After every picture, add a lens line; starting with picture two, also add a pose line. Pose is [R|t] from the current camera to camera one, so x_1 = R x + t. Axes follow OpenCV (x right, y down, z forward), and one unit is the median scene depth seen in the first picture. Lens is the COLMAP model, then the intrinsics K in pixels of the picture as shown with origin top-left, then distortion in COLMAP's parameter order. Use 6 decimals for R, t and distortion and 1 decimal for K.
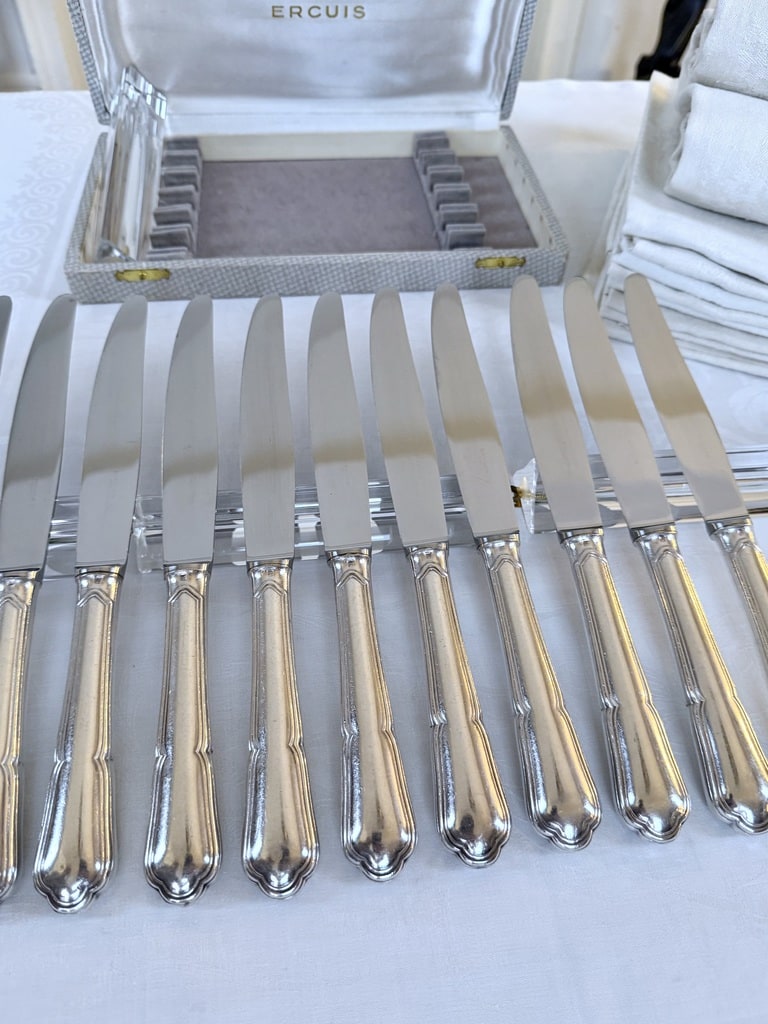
lens RADIAL K [[719.0, 0, 404.3], [0, 719.0, 493.4], [0, 0, 1]] dist [-0.016436, -0.048704]
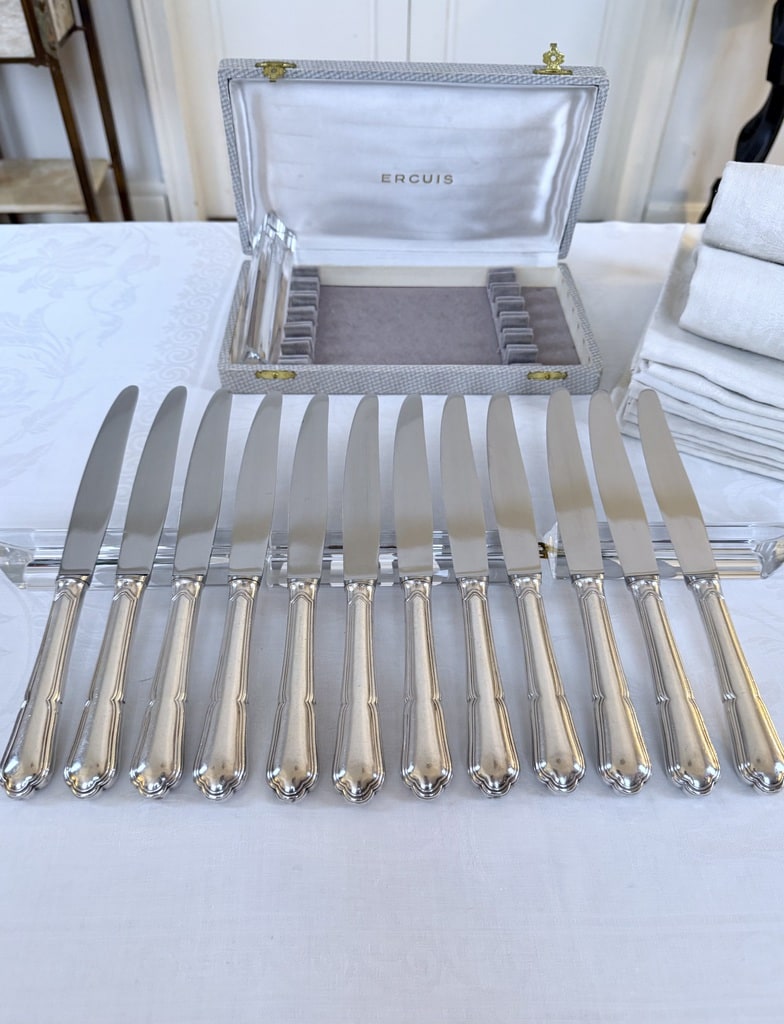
lens RADIAL K [[705.8, 0, 416.4], [0, 705.8, 509.4], [0, 0, 1]] dist [0.008510, -0.038589]
pose [[0.995005, 0.053340, -0.084379, 0.020497], [-0.061150, 0.993800, -0.092853, 0.048966], [0.078903, 0.097549, 0.992098, -0.255204]]
